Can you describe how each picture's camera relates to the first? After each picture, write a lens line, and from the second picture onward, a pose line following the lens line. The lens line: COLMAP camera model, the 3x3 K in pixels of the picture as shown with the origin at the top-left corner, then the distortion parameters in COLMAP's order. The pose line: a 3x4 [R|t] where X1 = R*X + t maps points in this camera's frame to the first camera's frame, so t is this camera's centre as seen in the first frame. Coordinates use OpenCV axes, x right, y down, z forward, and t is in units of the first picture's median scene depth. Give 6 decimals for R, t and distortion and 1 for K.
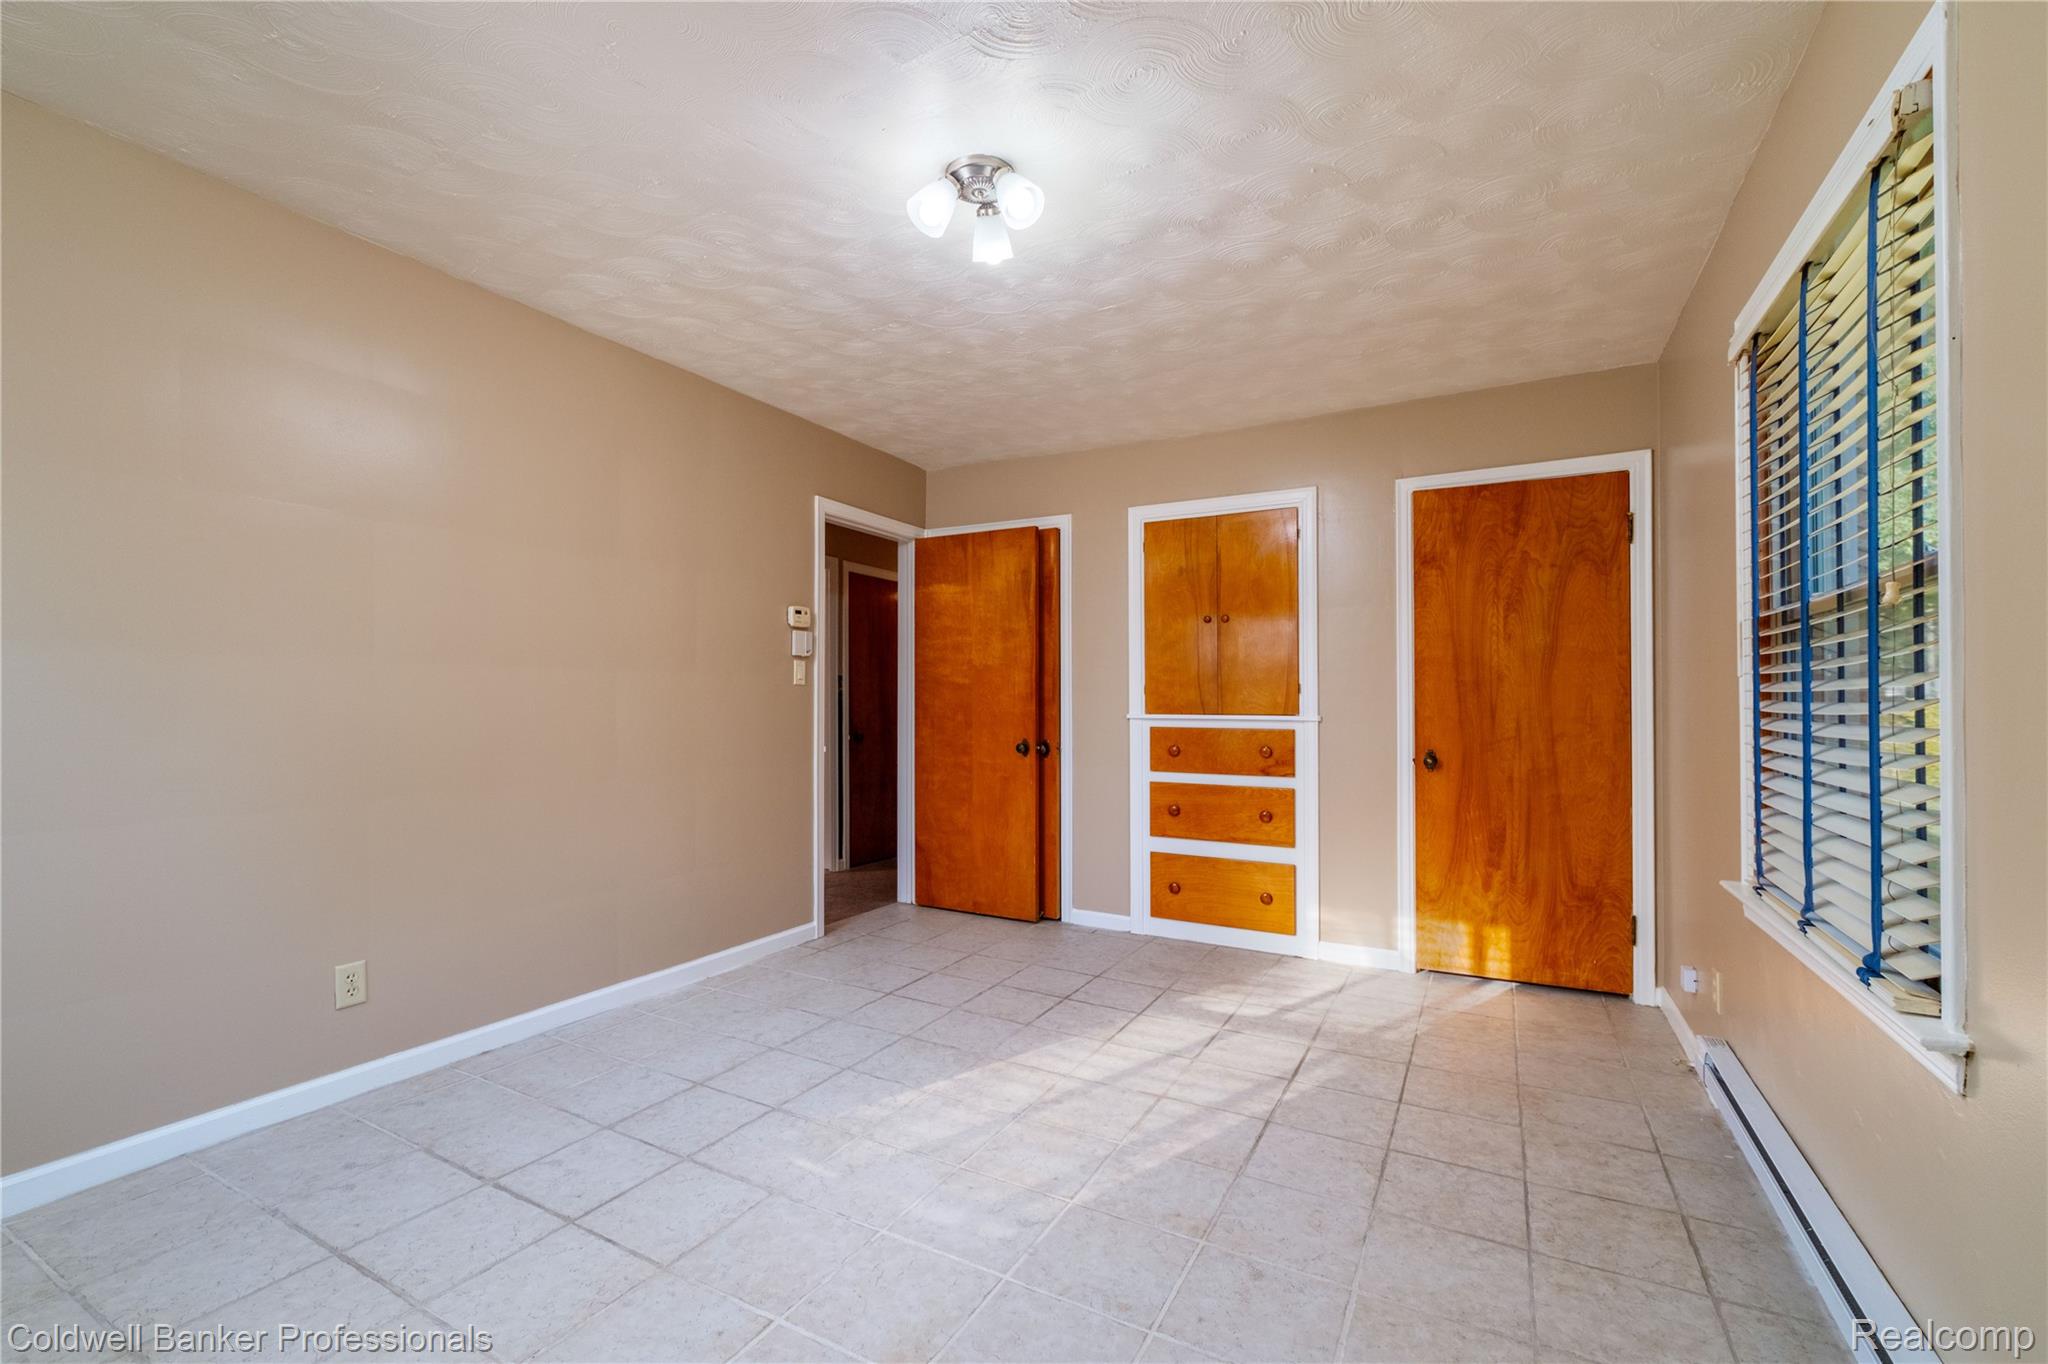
lens RADIAL K [[859.6, 0, 1020.2], [0, 859.6, 690.3], [0, 0, 1]] dist [0.001597, 0.000146]
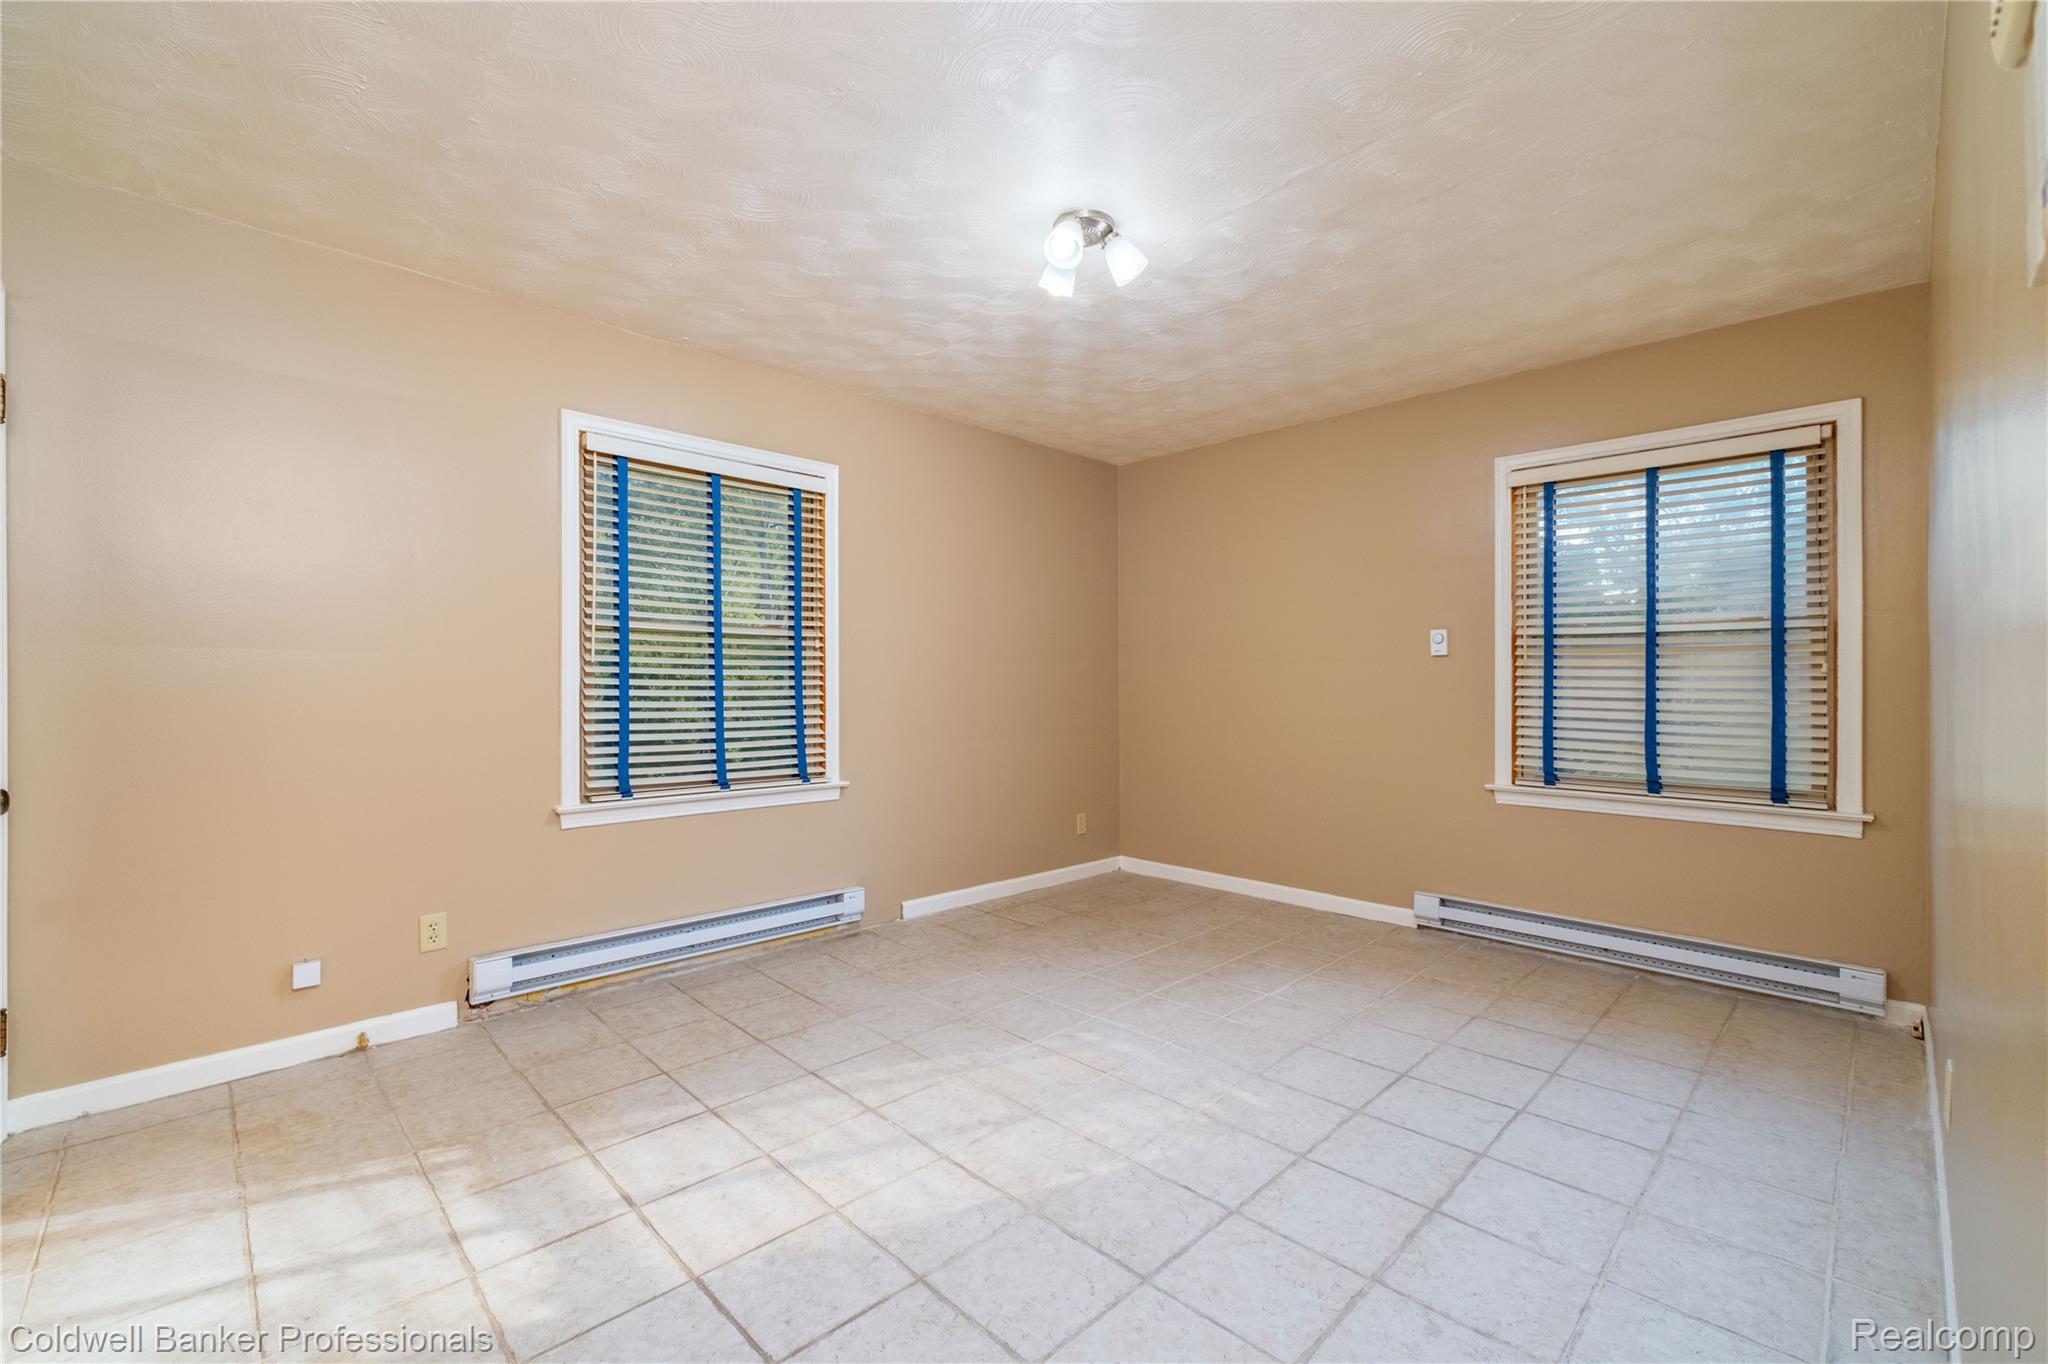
lens RADIAL K [[859.6, 0, 1027.7], [0, 859.6, 684.4], [0, 0, 1]] dist [0.001597, 0.000146]
pose [[-0.958272, -0.005538, 0.285804, -0.255476], [-0.009871, 0.999857, -0.013725, 0.029236], [-0.285687, -0.015973, -0.958190, 1.835745]]
